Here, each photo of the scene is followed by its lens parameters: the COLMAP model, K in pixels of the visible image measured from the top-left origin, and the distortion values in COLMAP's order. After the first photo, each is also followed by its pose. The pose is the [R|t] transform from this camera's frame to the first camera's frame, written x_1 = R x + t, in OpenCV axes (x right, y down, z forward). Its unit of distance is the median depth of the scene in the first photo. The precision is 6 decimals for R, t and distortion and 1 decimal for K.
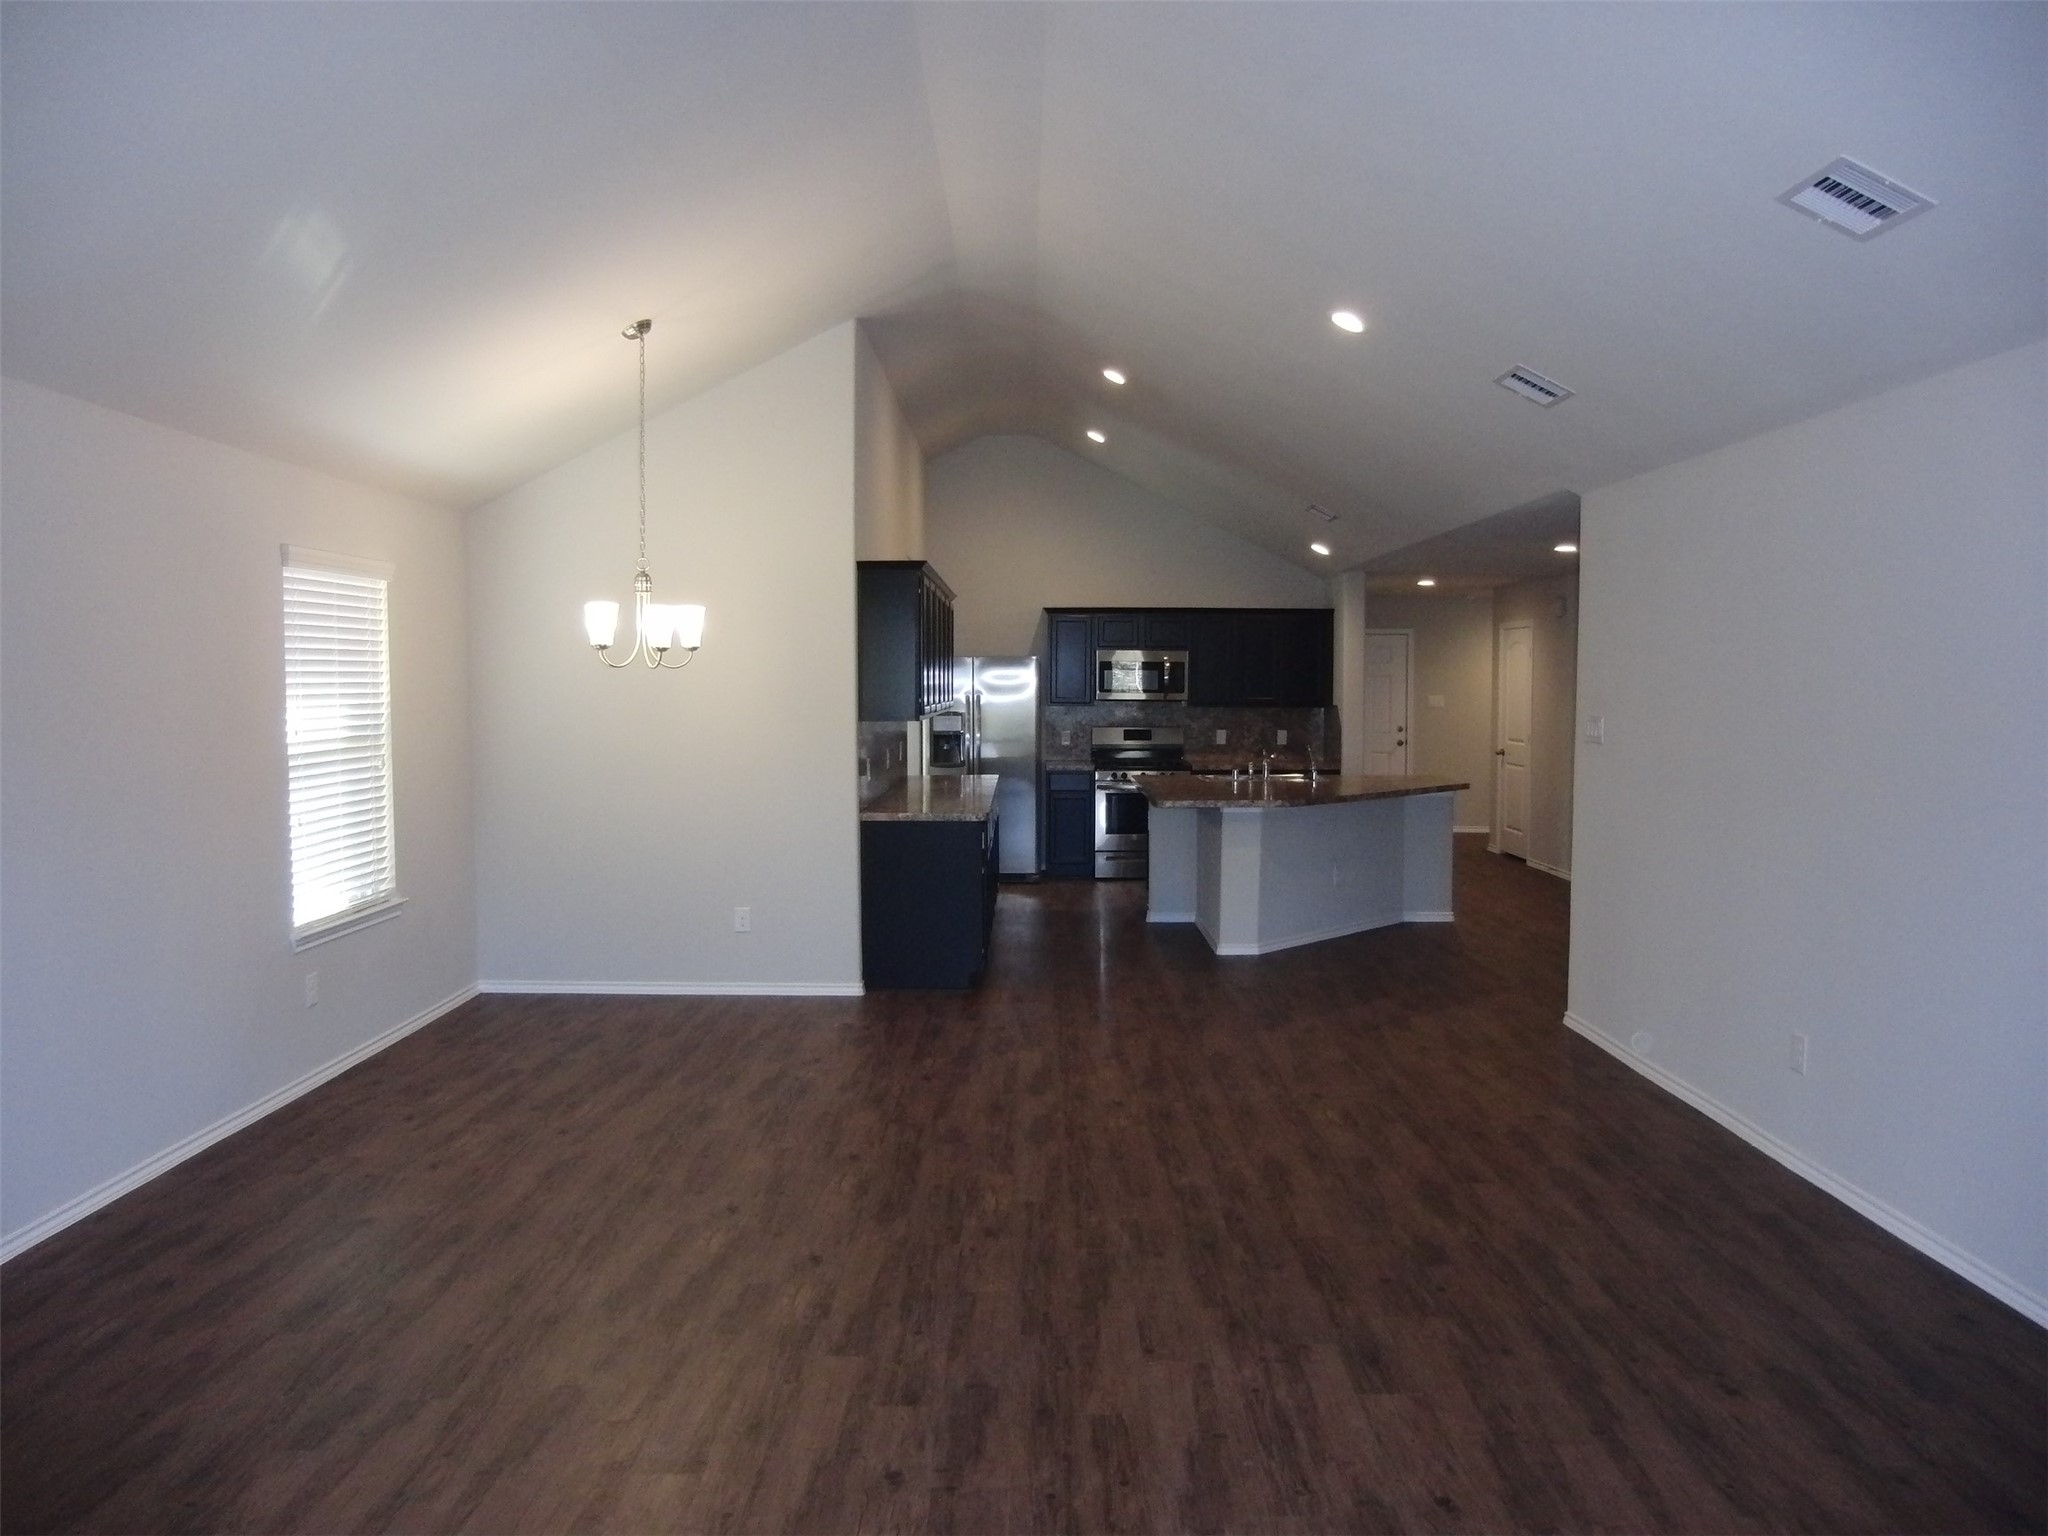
lens RADIAL K [[1470.0, 0, 1023.1], [0, 1470.0, 770.9], [0, 0, 1]] dist [-0.073533, 0.091678]
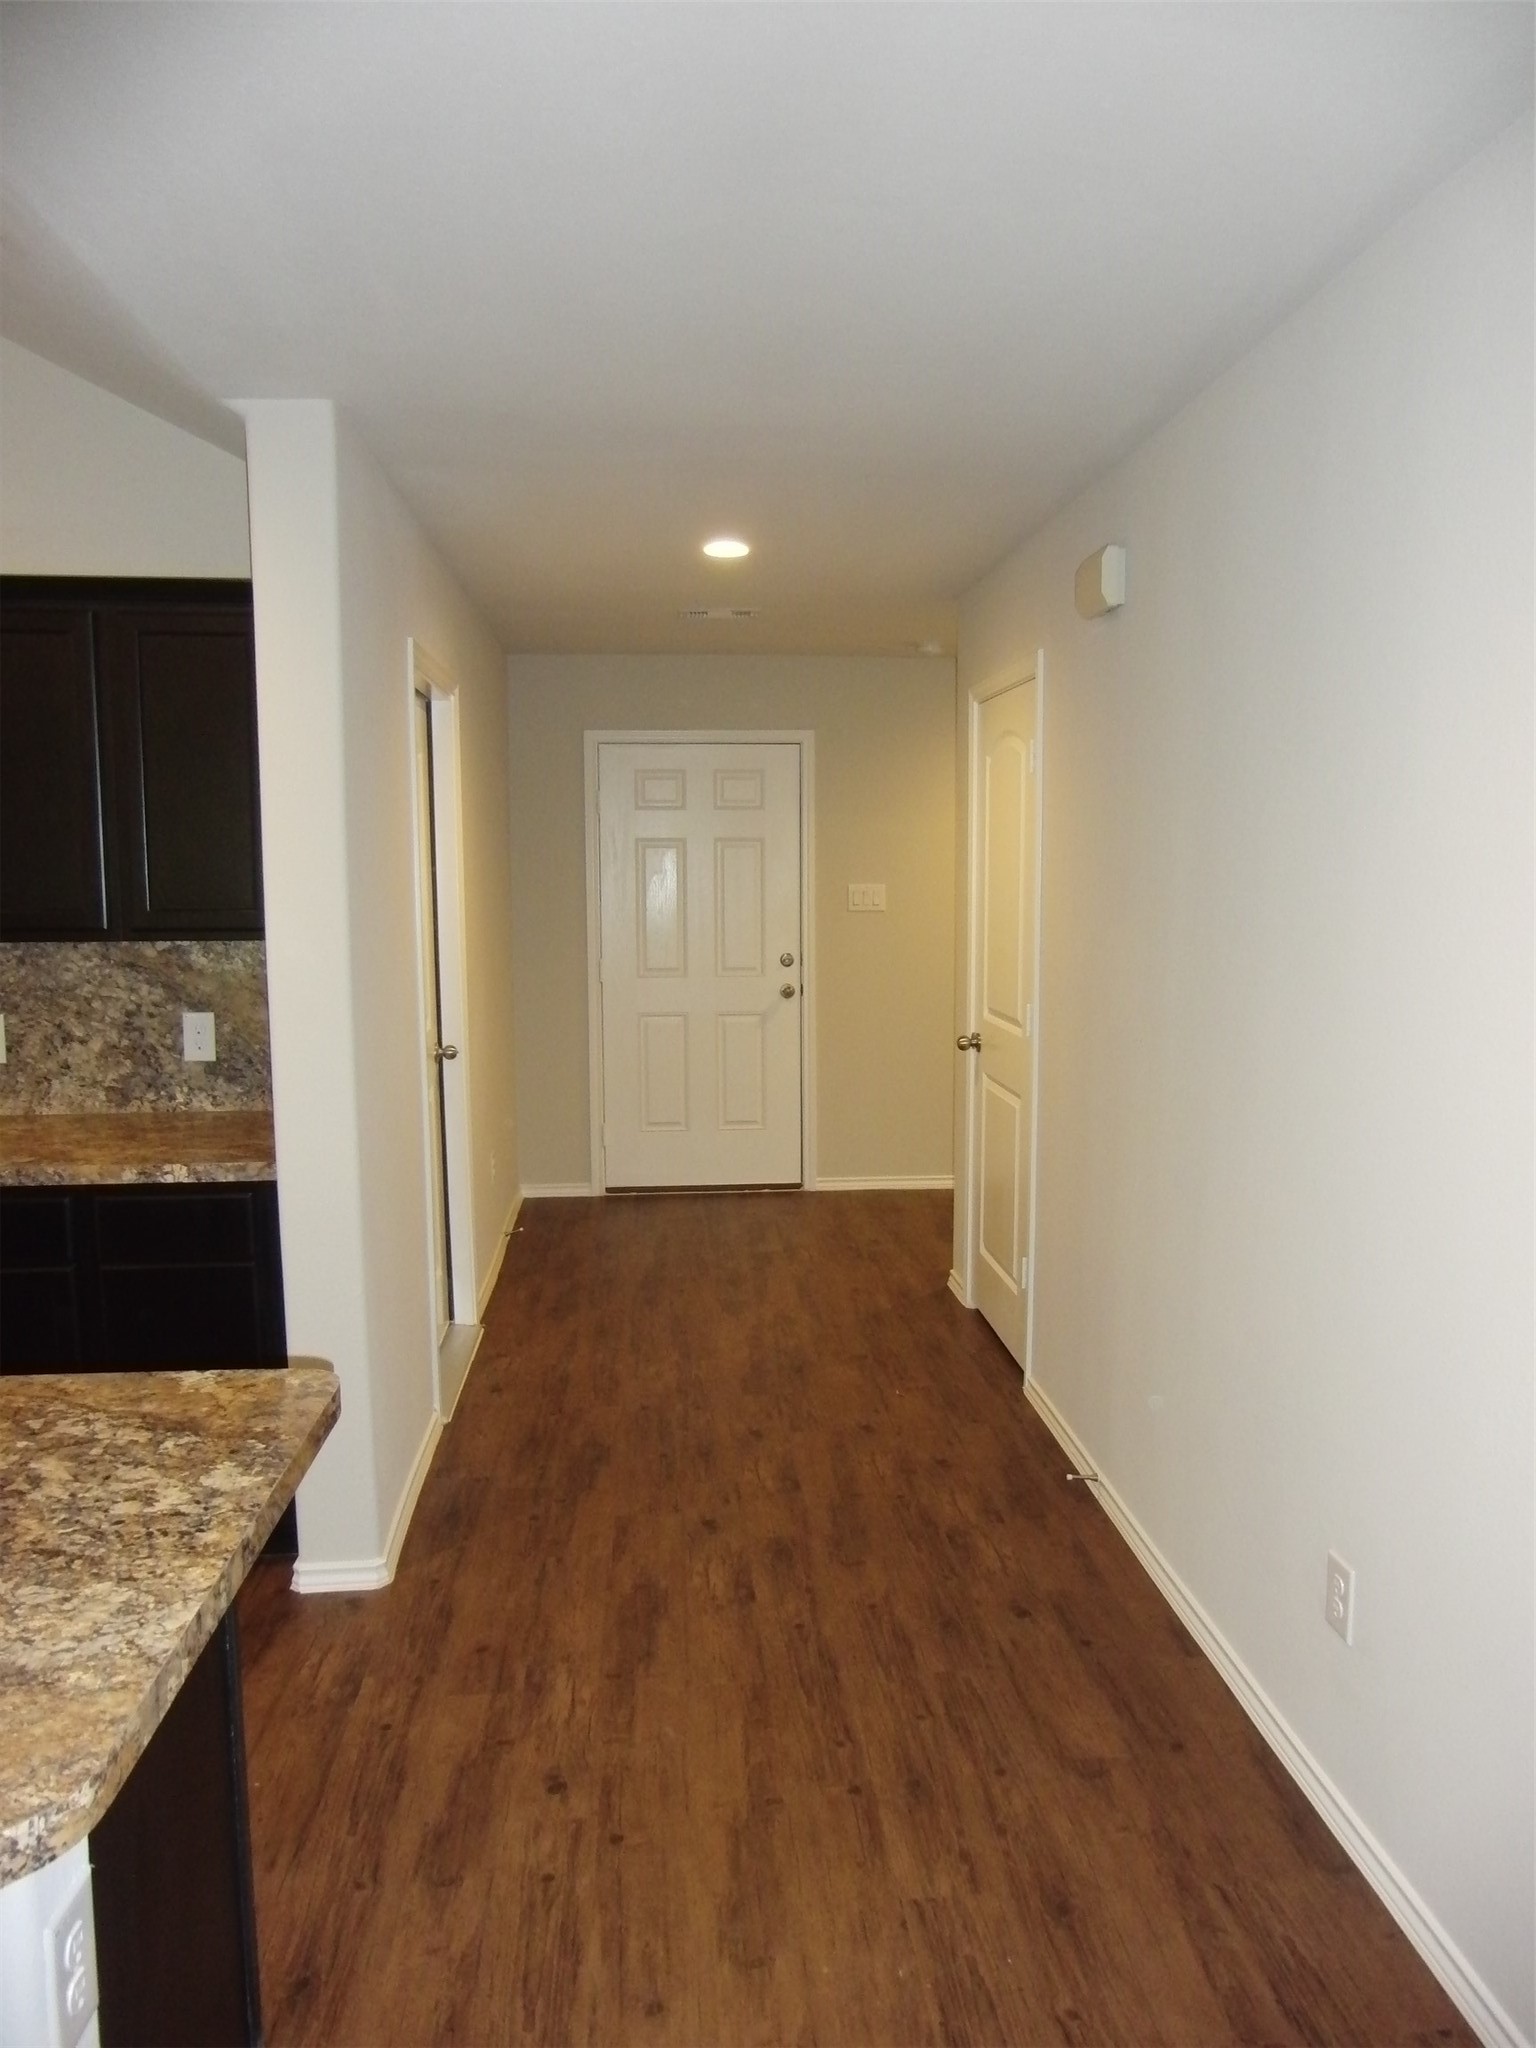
lens RADIAL K [[1470.0, 0, 782.0], [0, 1470.0, 1011.2], [0, 0, 1]] dist [-0.073533, 0.091678]
pose [[0.997172, -0.013812, 0.073867, 0.283953], [0.010664, 0.999025, 0.042836, -0.041075], [-0.074387, -0.041927, 0.996348, 0.717582]]
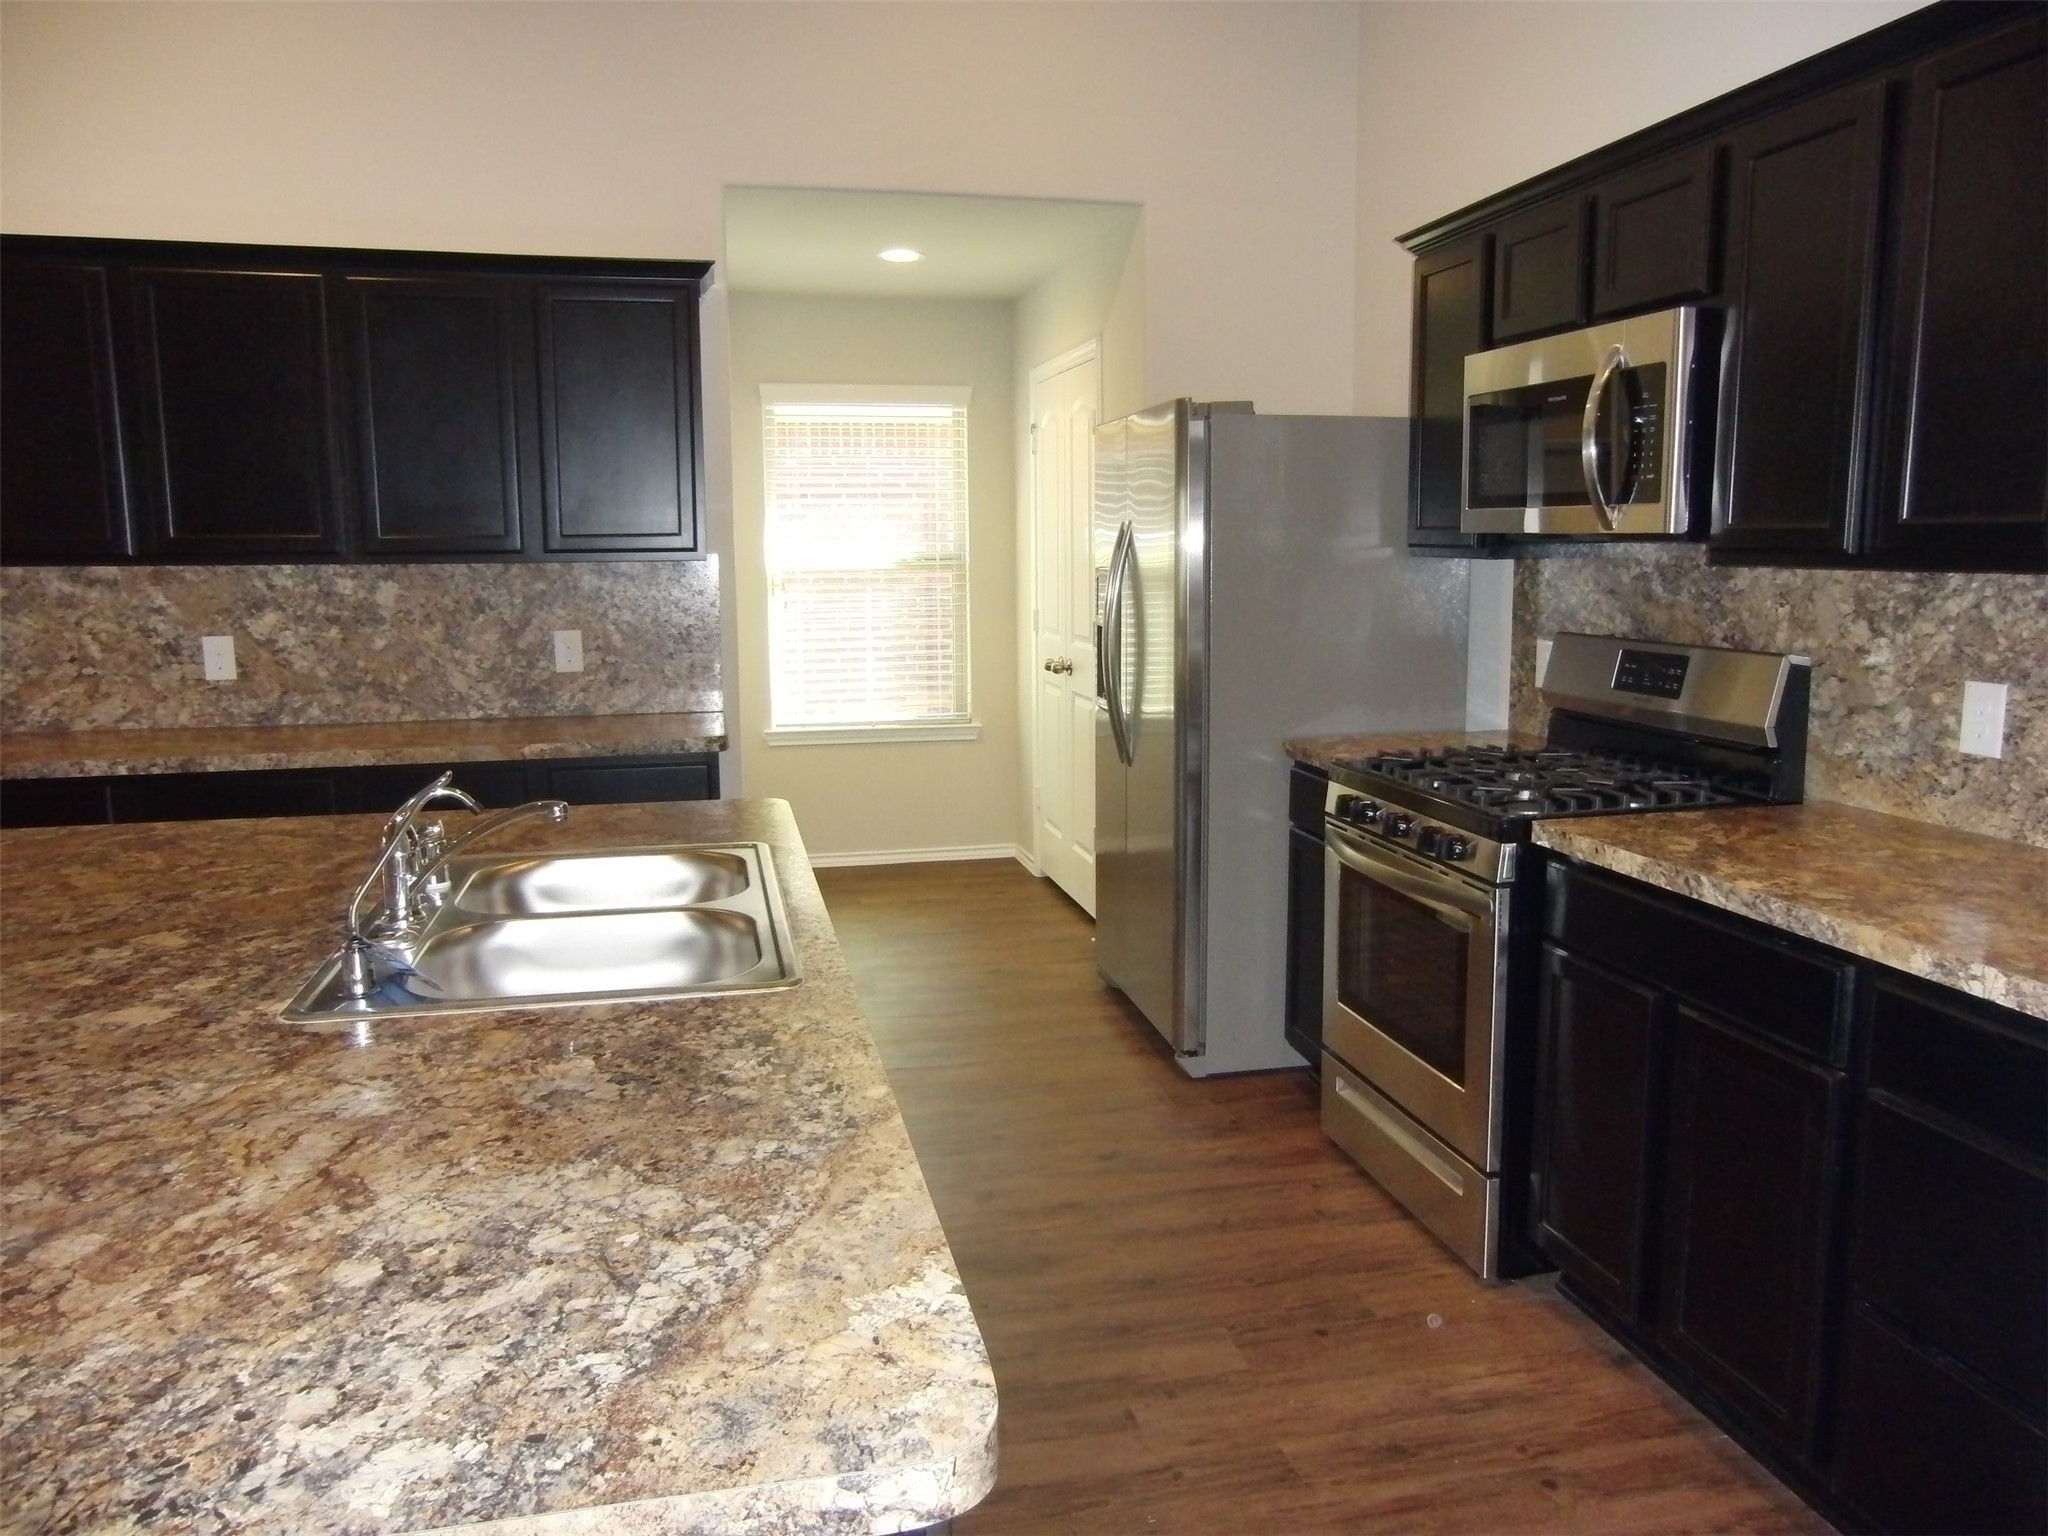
lens RADIAL K [[1470.0, 0, 1040.2], [0, 1470.0, 761.7], [0, 0, 1]] dist [-0.073533, 0.091678]
pose [[0.214806, 0.140663, -0.966474, 0.310356], [-0.053248, 0.989789, 0.132221, -0.037987], [0.975204, 0.023061, 0.220103, 0.858789]]
